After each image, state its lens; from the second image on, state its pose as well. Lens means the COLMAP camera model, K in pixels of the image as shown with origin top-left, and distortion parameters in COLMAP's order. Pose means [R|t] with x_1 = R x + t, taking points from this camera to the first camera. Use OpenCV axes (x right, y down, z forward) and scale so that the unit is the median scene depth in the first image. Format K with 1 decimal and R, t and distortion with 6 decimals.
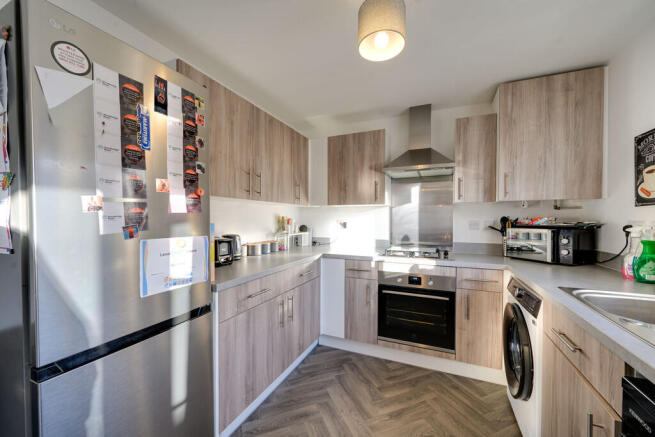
lens RADIAL K [[255.5, 0, 327.5], [0, 255.5, 221.6], [0, 0, 1]] dist [-0.001682, -0.000408]
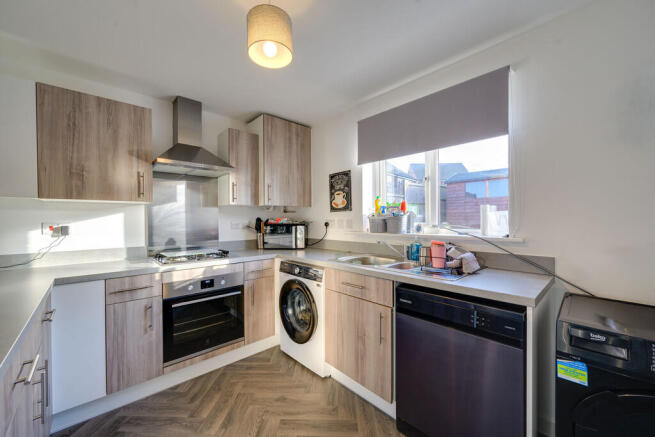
lens RADIAL K [[255.5, 0, 328.1], [0, 255.5, 221.7], [0, 0, 1]] dist [-0.001682, -0.000408]
pose [[0.394052, -0.011424, 0.919017, -0.351919], [0.018664, 0.999816, 0.004426, 0.001428], [-0.918899, 0.015408, 0.394192, 0.196487]]
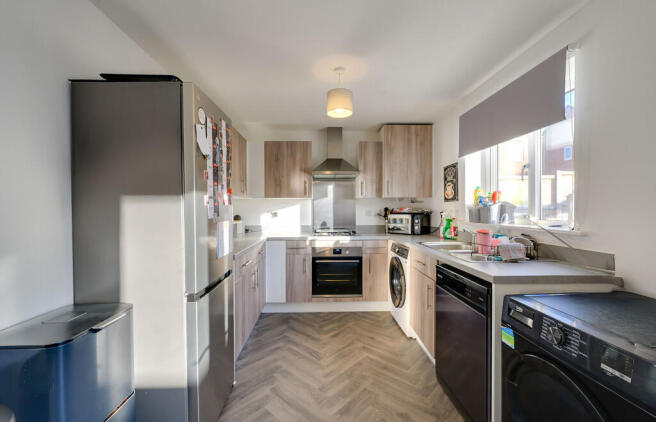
lens RADIAL K [[273.9, 0, 326.4], [0, 273.9, 211.1], [0, 0, 1]] dist [-0.002431, -0.000105]
pose [[0.902585, -0.006996, 0.430456, -0.371803], [0.009139, 0.999954, -0.002909, 0.005350], [-0.430416, 0.006560, 0.902607, -0.366341]]
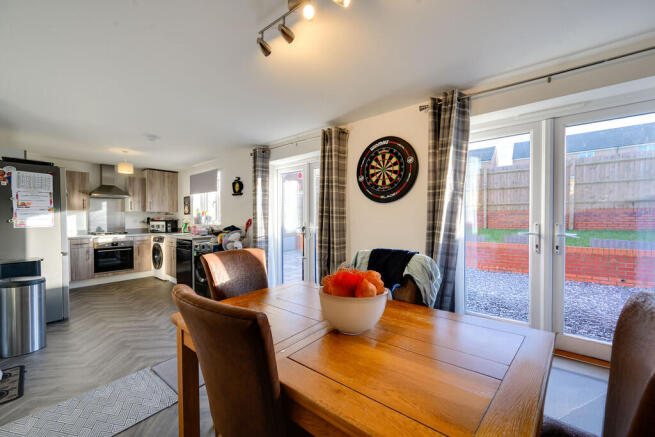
lens RADIAL K [[255.5, 0, 326.9], [0, 255.5, 221.1], [0, 0, 1]] dist [-0.001682, -0.000408]
pose [[0.265498, -0.014055, 0.964009, -1.382920], [0.017788, 0.999795, 0.009678, 0.027548], [-0.963947, 0.014578, 0.265693, -1.496501]]
